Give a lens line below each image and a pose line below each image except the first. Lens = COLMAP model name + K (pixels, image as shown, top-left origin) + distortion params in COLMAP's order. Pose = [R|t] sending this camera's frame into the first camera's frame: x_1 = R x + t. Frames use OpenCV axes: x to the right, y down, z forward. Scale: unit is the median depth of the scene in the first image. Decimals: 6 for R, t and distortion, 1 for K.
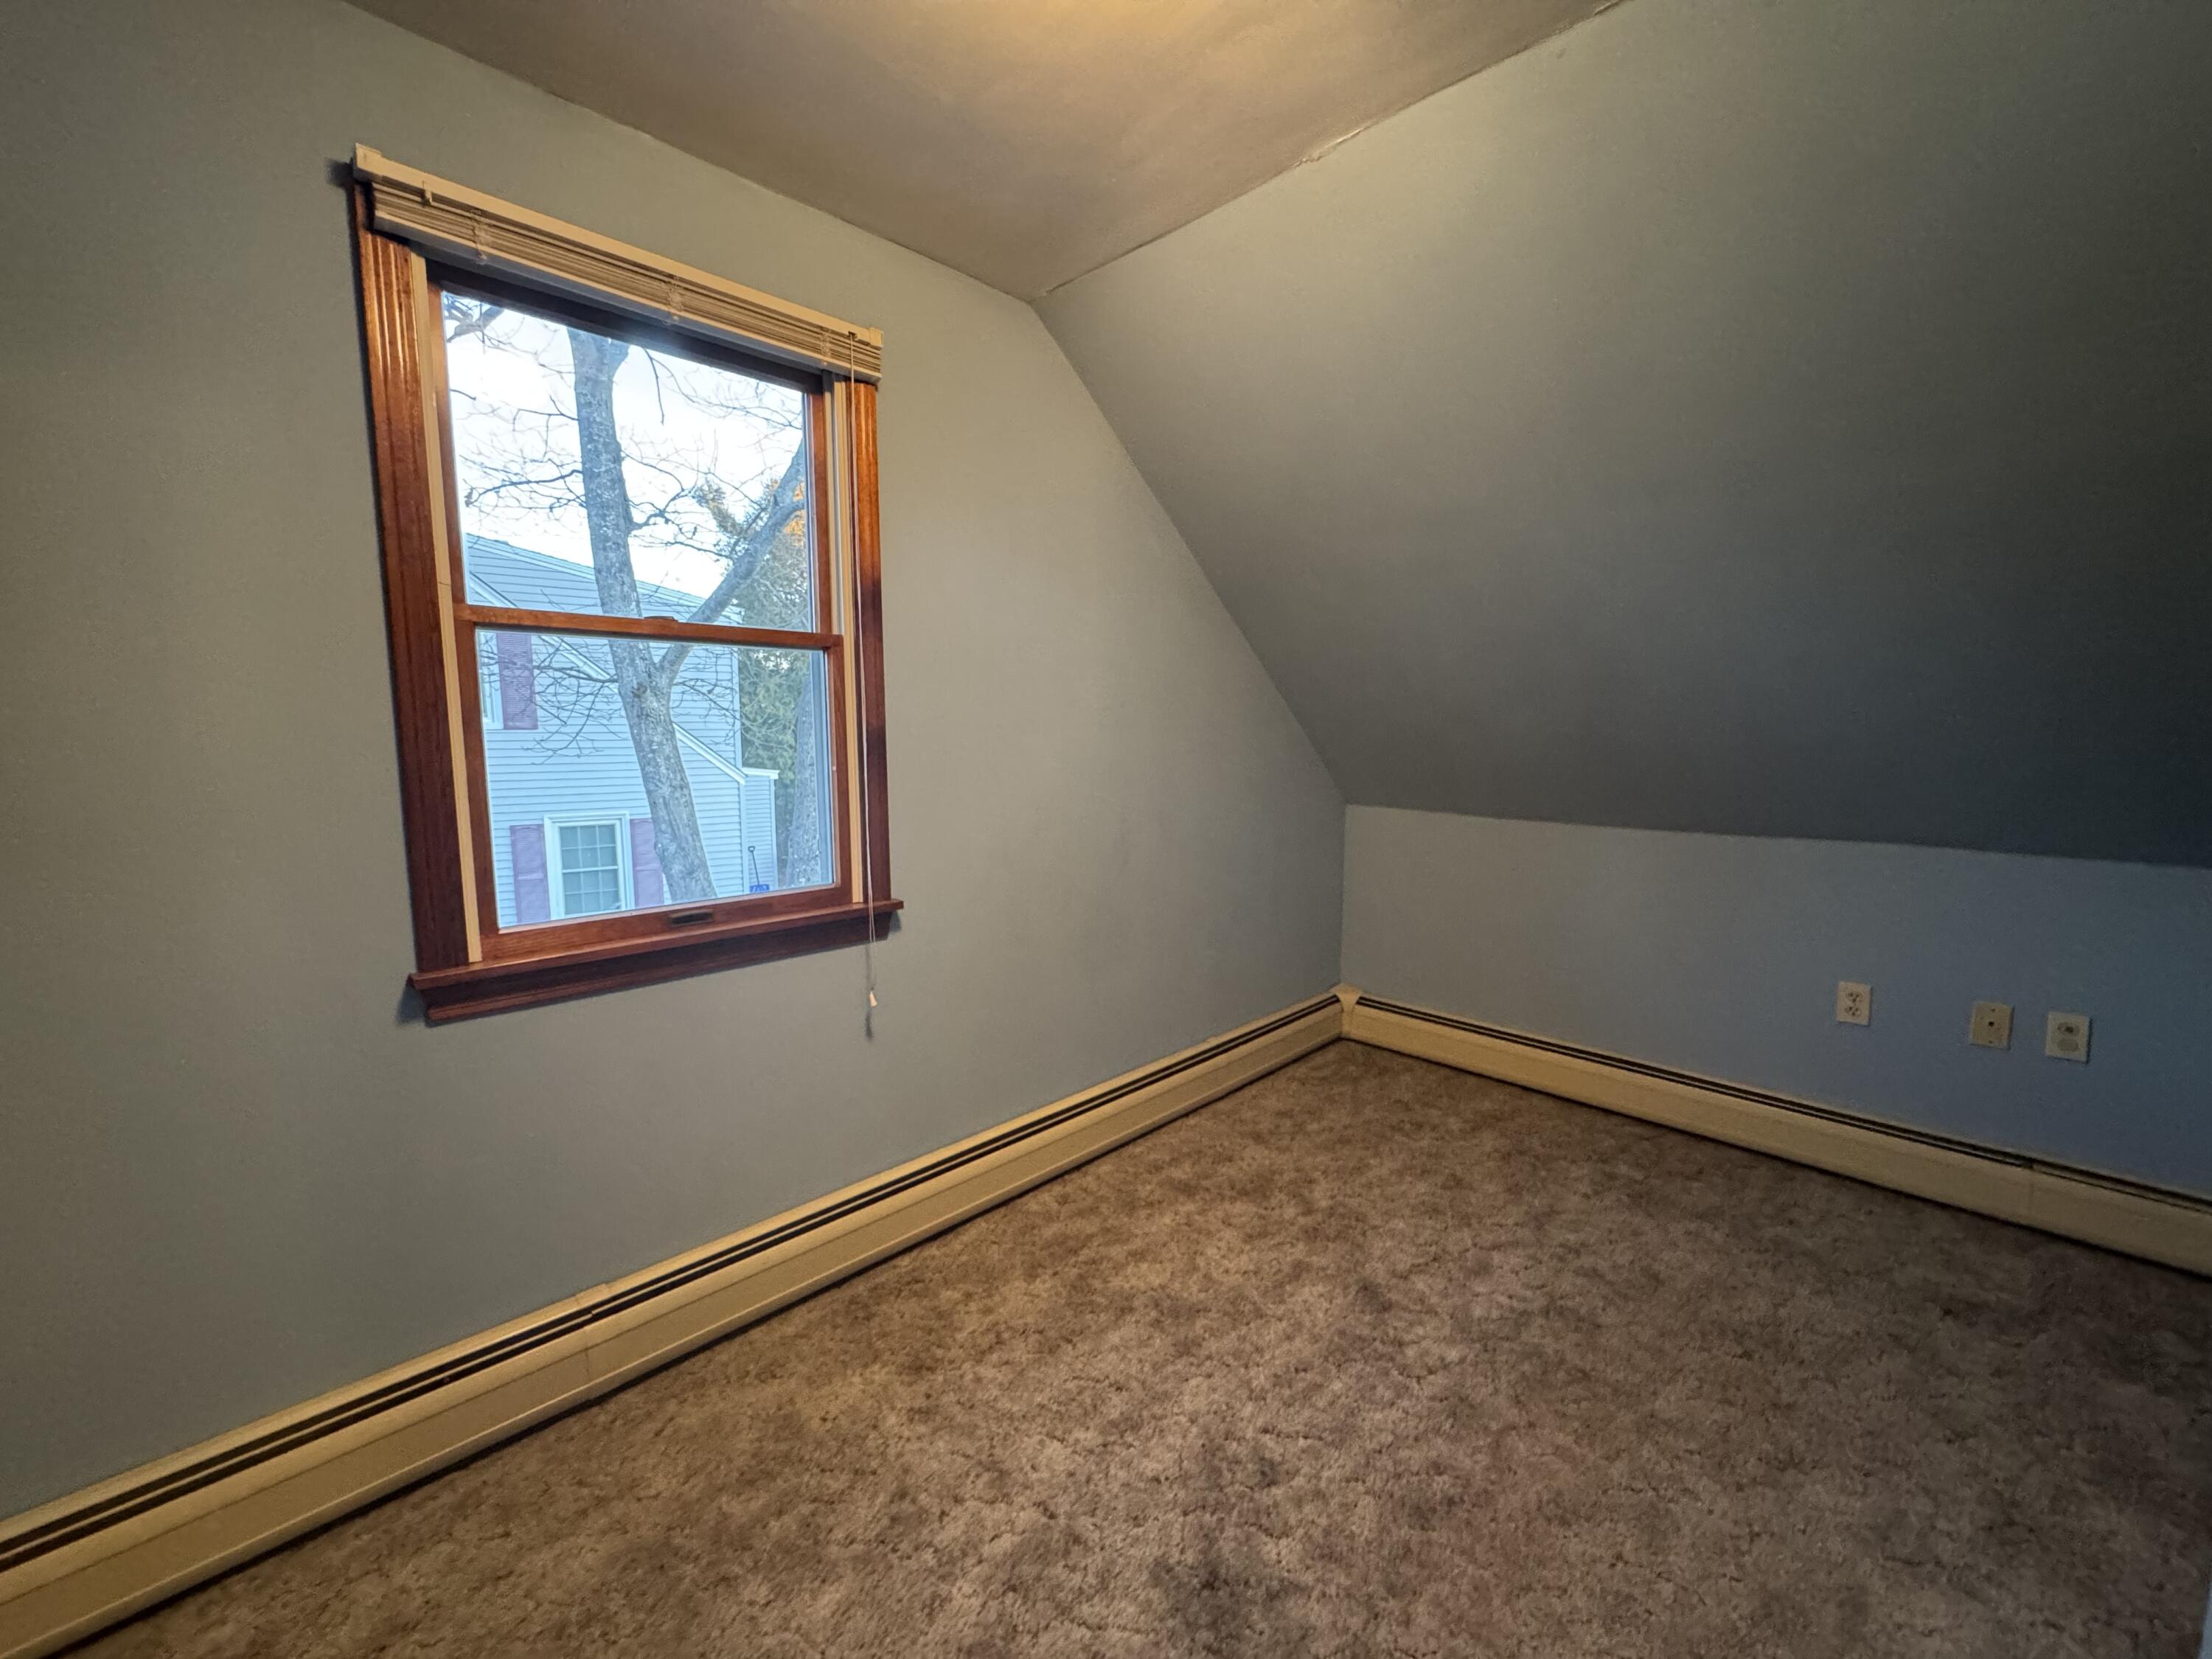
lens RADIAL K [[889.6, 0, 1105.1], [0, 889.6, 831.1], [0, 0, 1]] dist [0.001498, 0.000371]
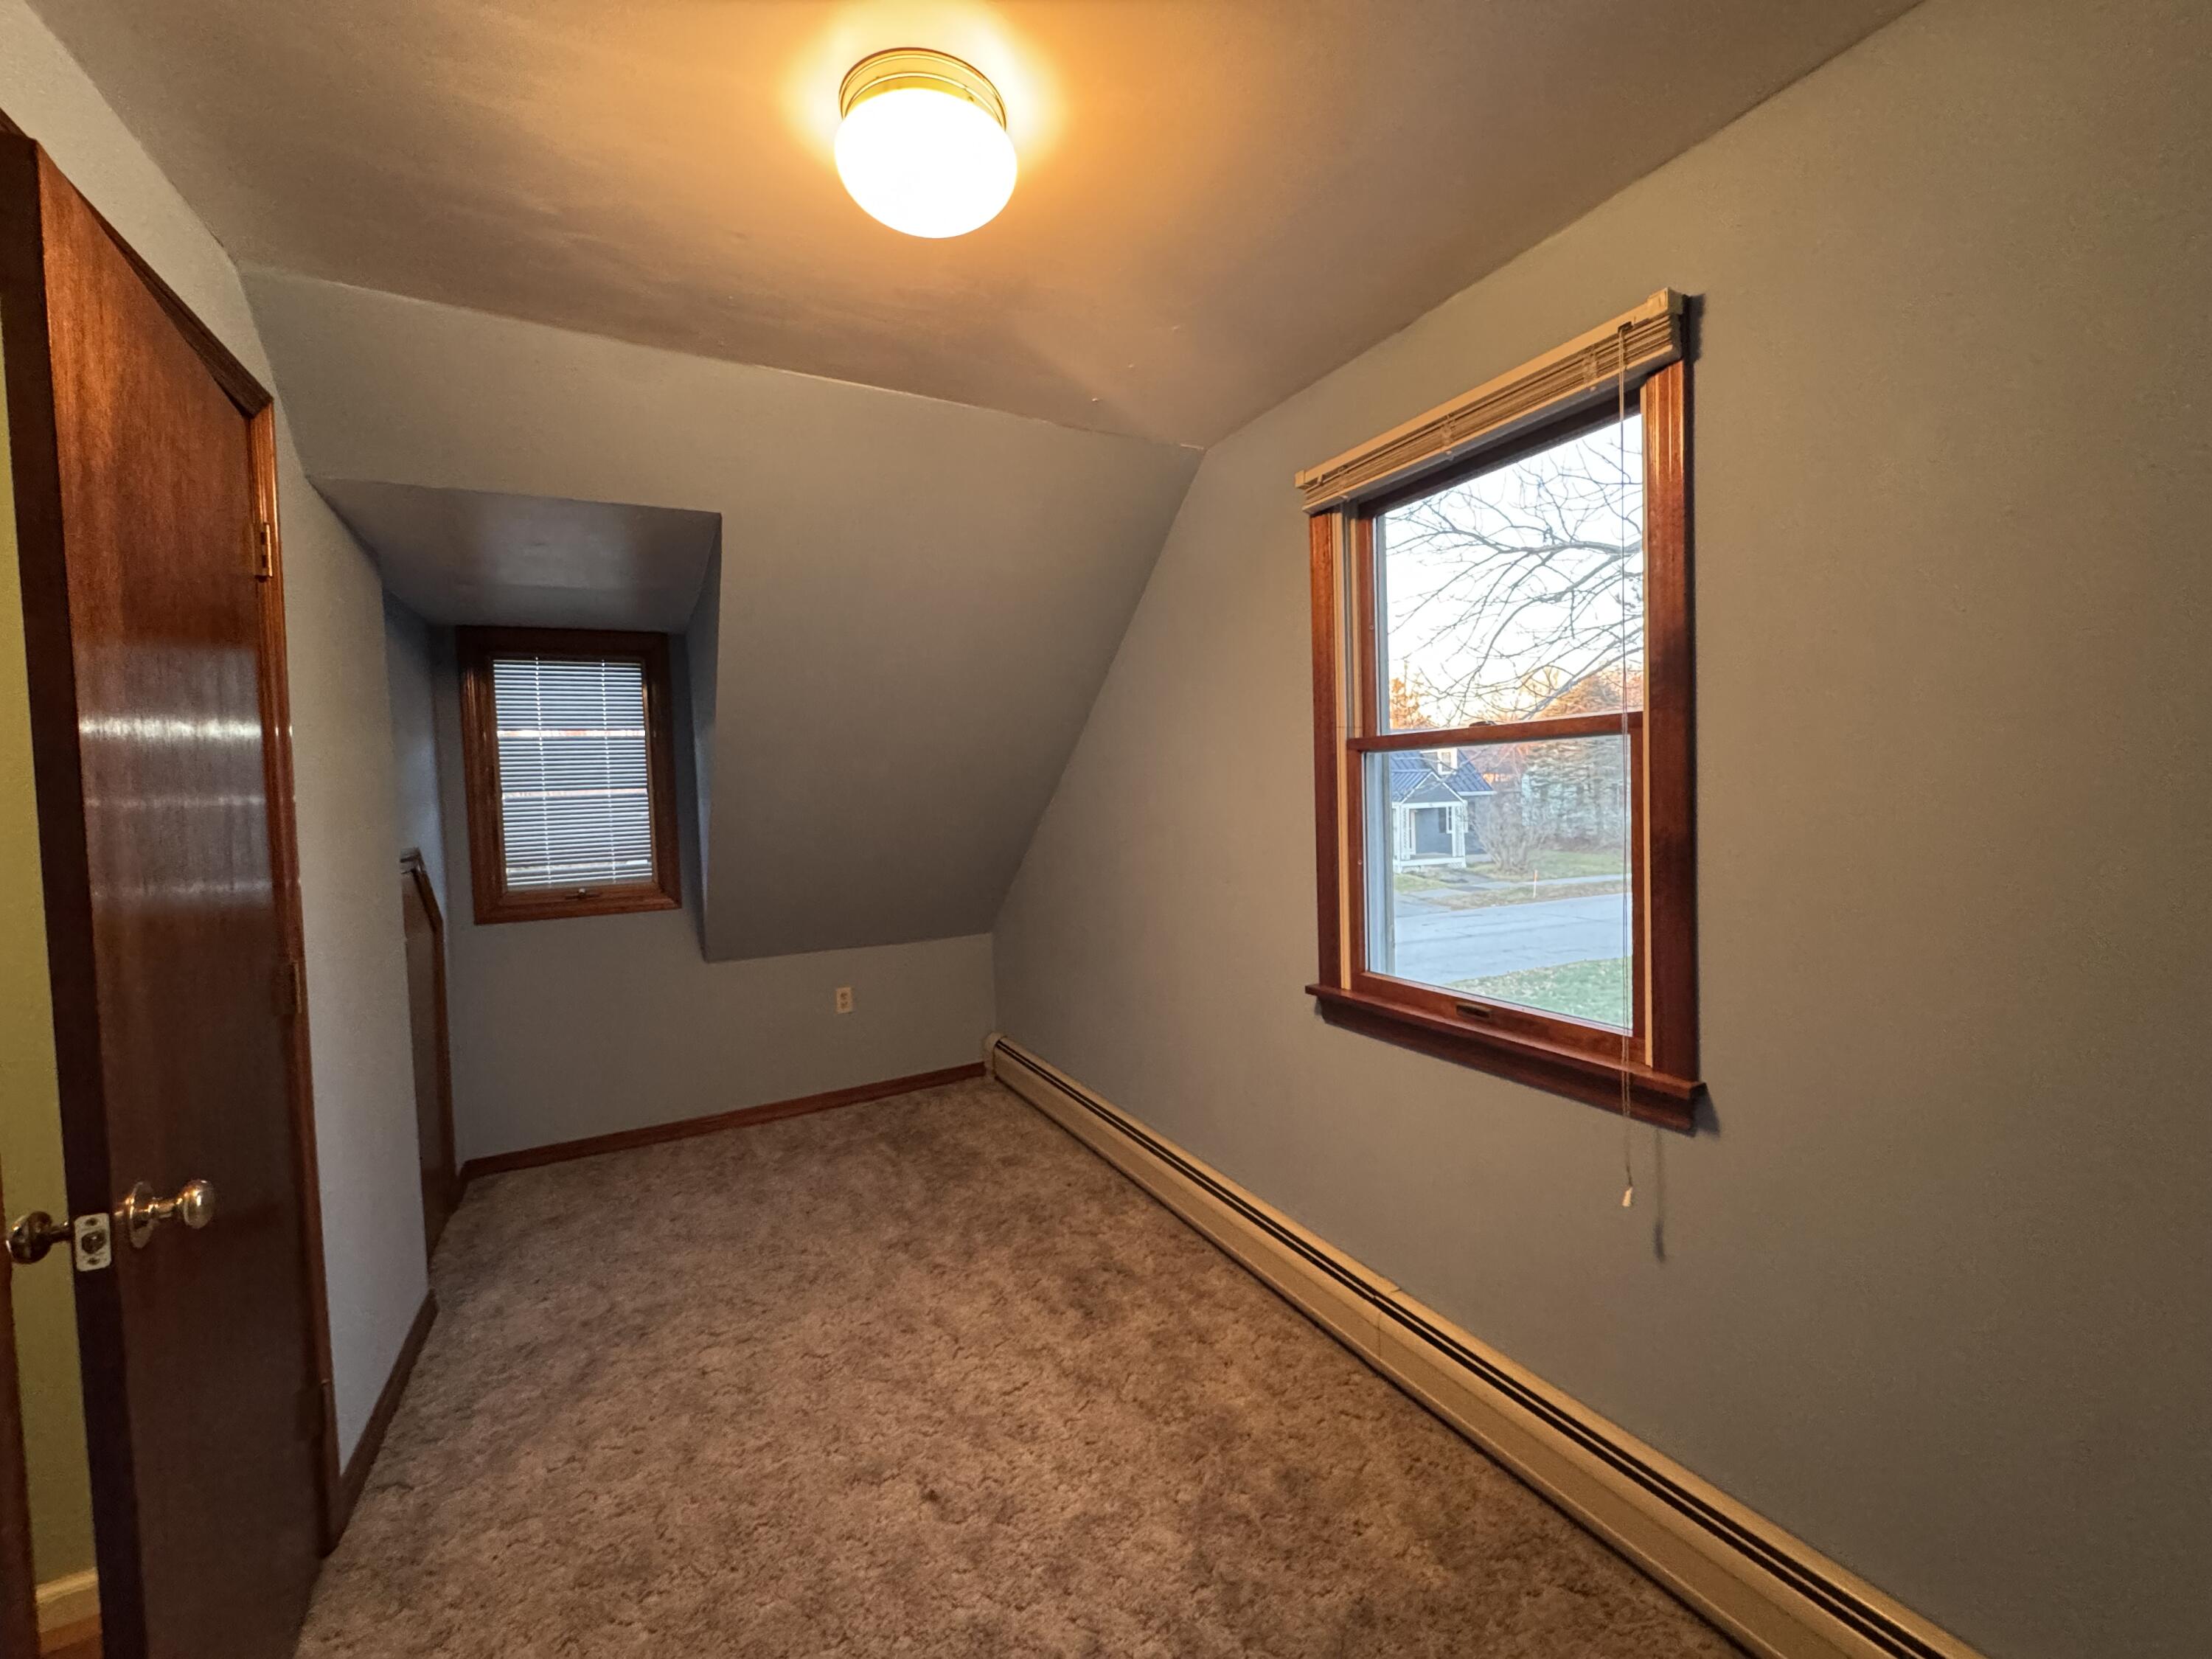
lens RADIAL K [[889.6, 0, 1108.7], [0, 889.6, 831.4], [0, 0, 1]] dist [0.001498, 0.000371]
pose [[-0.294117, 0.049595, -0.954482, 0.680964], [-0.080193, 0.993851, 0.076352, -0.164818], [0.952399, 0.098999, -0.288331, 0.945099]]
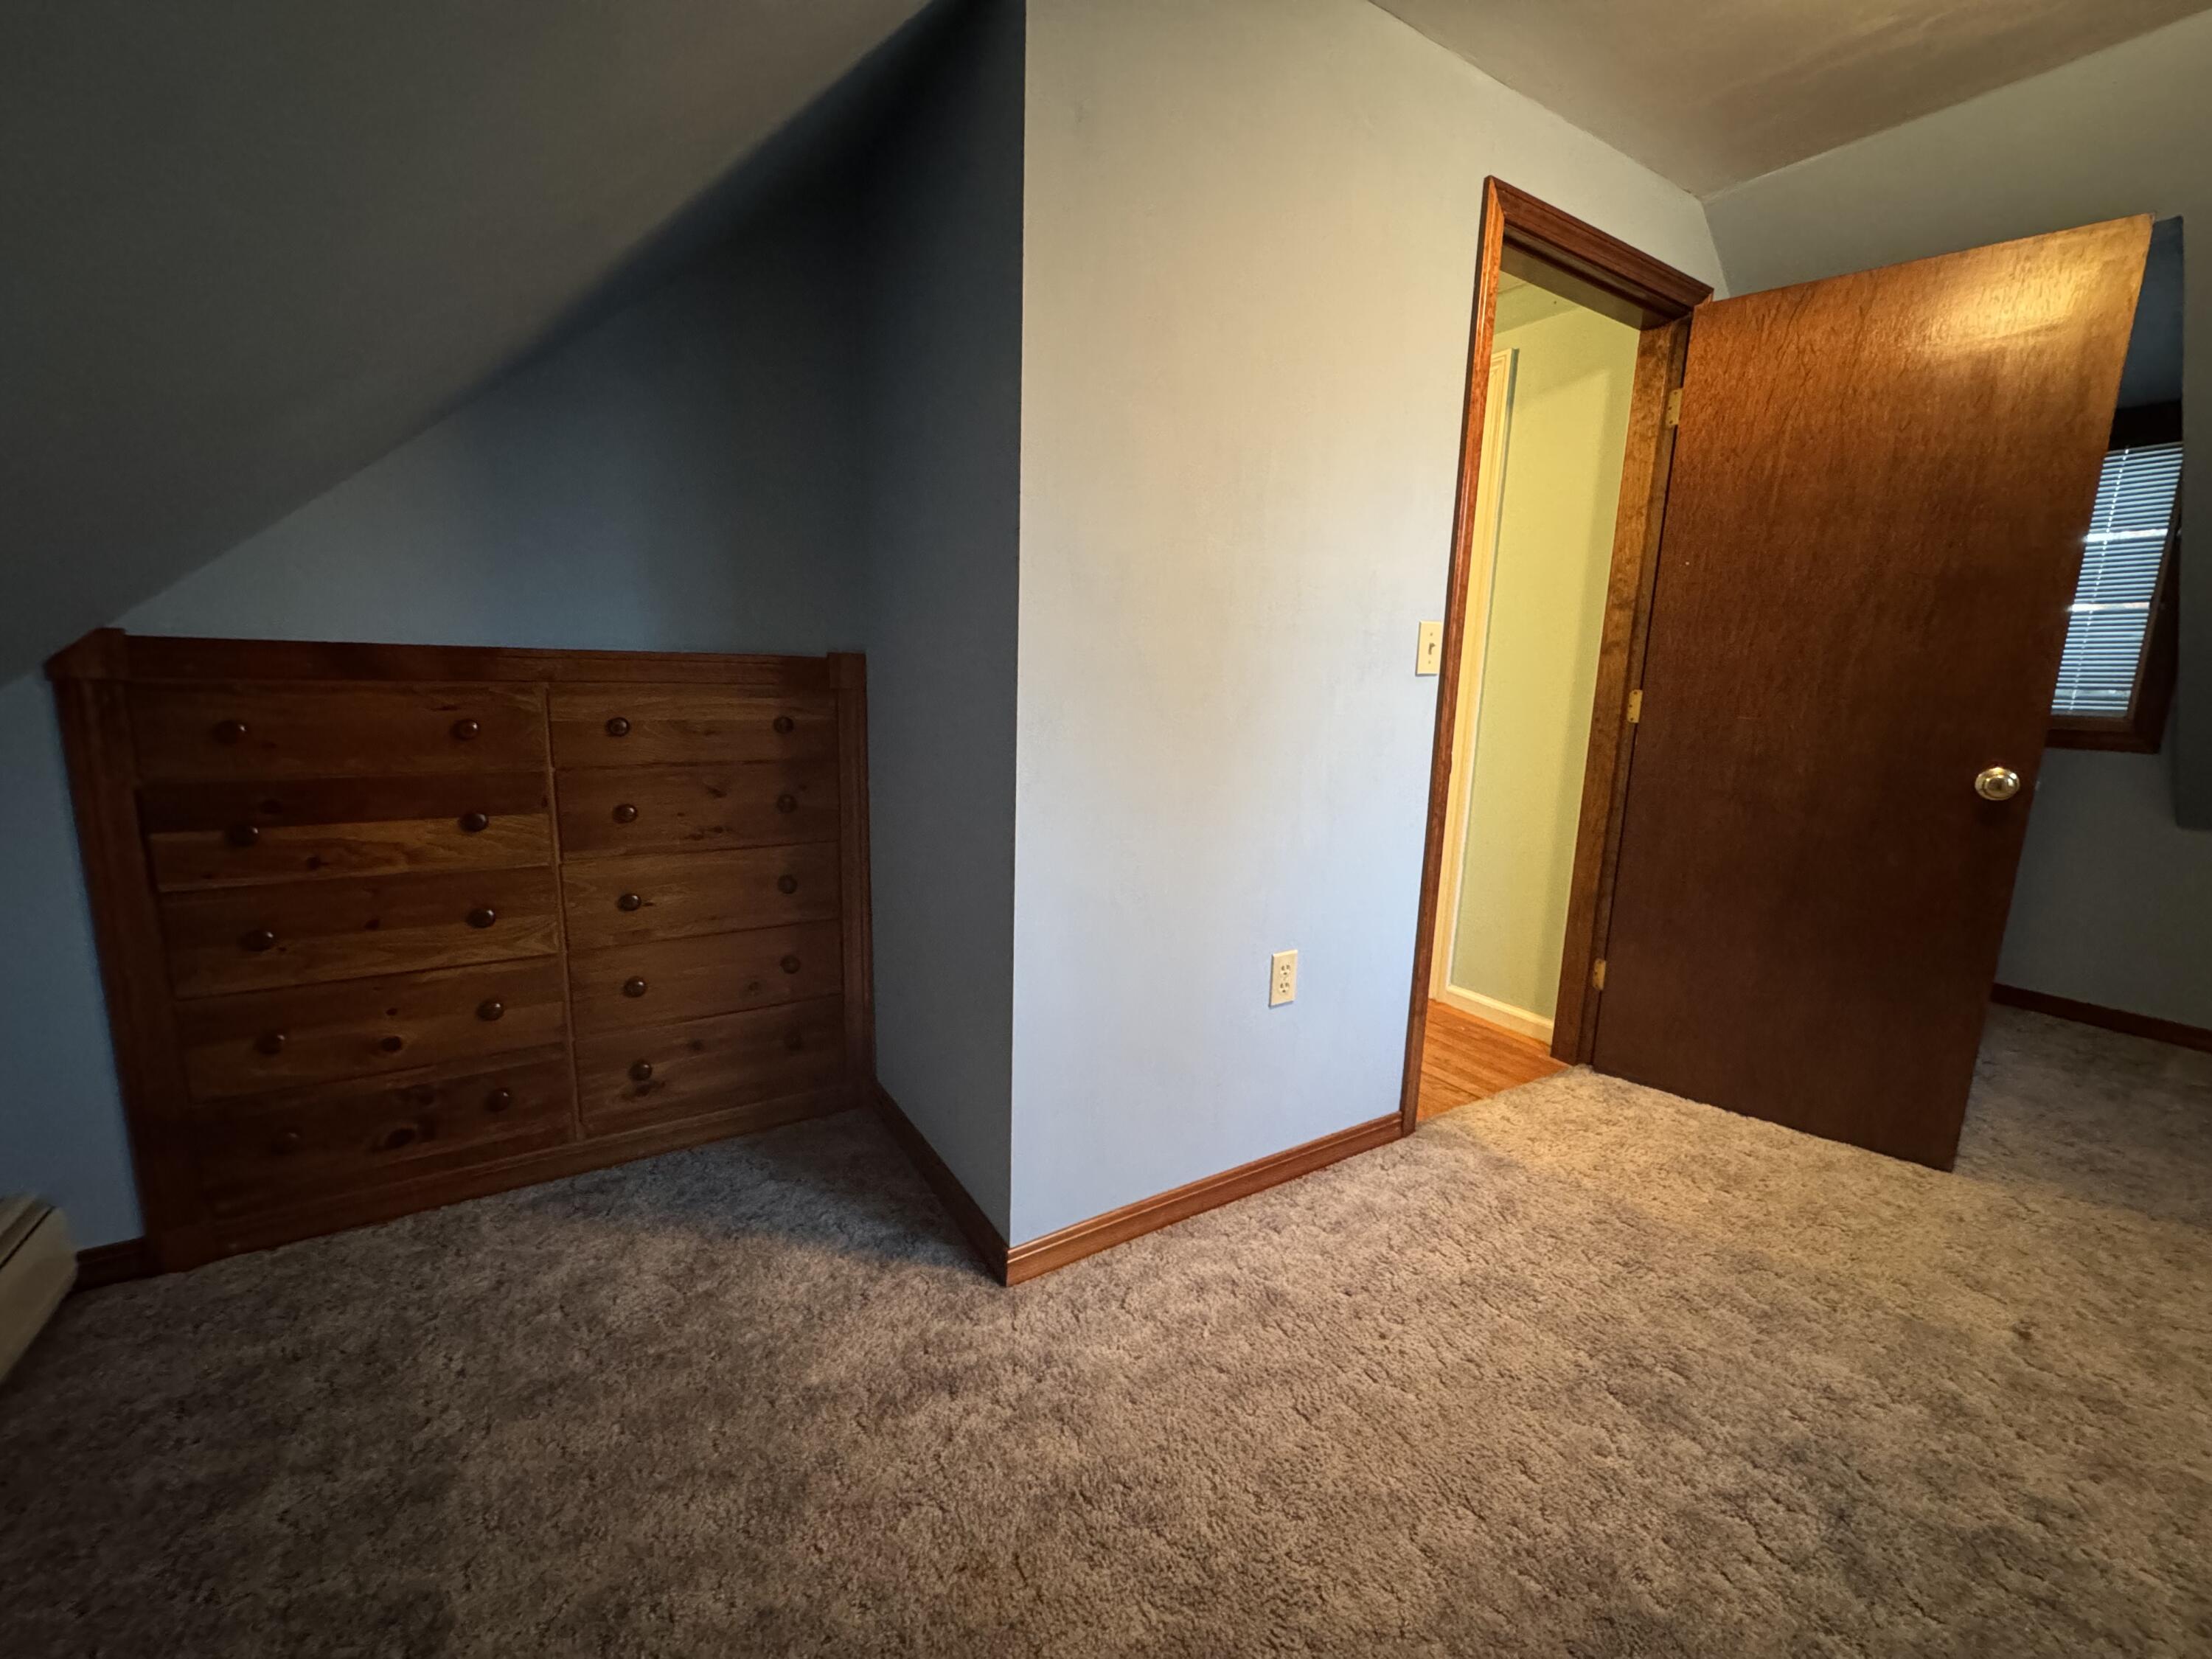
lens RADIAL K [[889.6, 0, 1108.0], [0, 889.6, 832.8], [0, 0, 1]] dist [0.001498, 0.000371]
pose [[-0.975019, -0.077717, 0.208080, 0.573674], [-0.014795, 0.957435, 0.288270, -0.059985], [-0.221626, 0.277990, -0.934667, 1.482550]]
